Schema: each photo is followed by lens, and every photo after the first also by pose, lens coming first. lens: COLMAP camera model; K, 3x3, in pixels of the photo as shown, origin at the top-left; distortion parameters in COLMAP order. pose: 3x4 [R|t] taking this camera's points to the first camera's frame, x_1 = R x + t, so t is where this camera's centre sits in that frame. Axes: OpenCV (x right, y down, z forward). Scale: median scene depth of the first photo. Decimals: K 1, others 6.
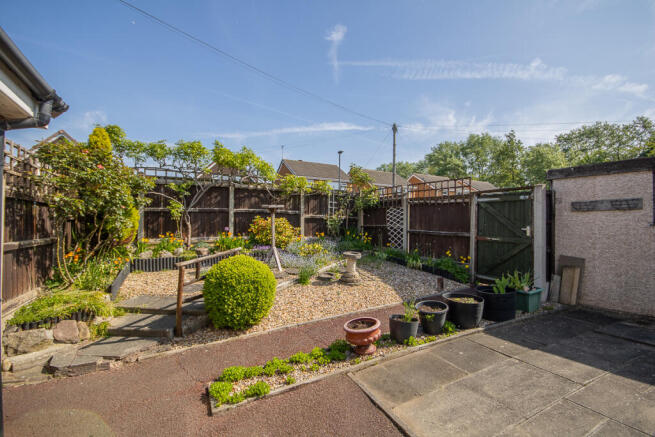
lens RADIAL K [[312.6, 0, 327.5], [0, 312.6, 218.5], [0, 0, 1]] dist [0.000419, -0.000169]
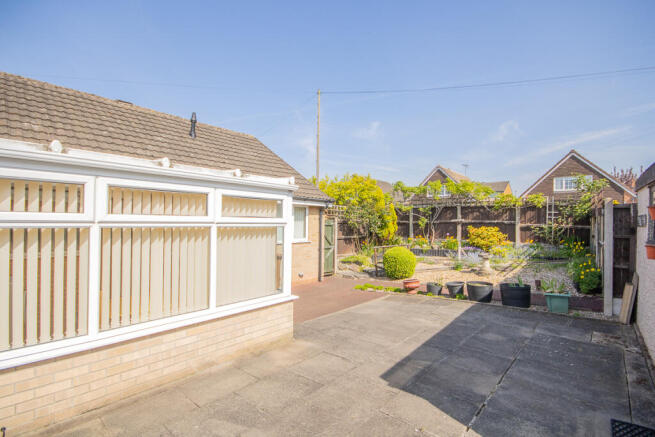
lens RADIAL K [[312.6, 0, 327.5], [0, 312.6, 218.5], [0, 0, 1]] dist [0.000419, -0.000169]
pose [[0.371811, -0.014362, -0.928197, 0.840818], [0.013176, 0.999861, -0.010193, -0.033742], [0.928215, -0.008440, 0.371949, -0.148940]]
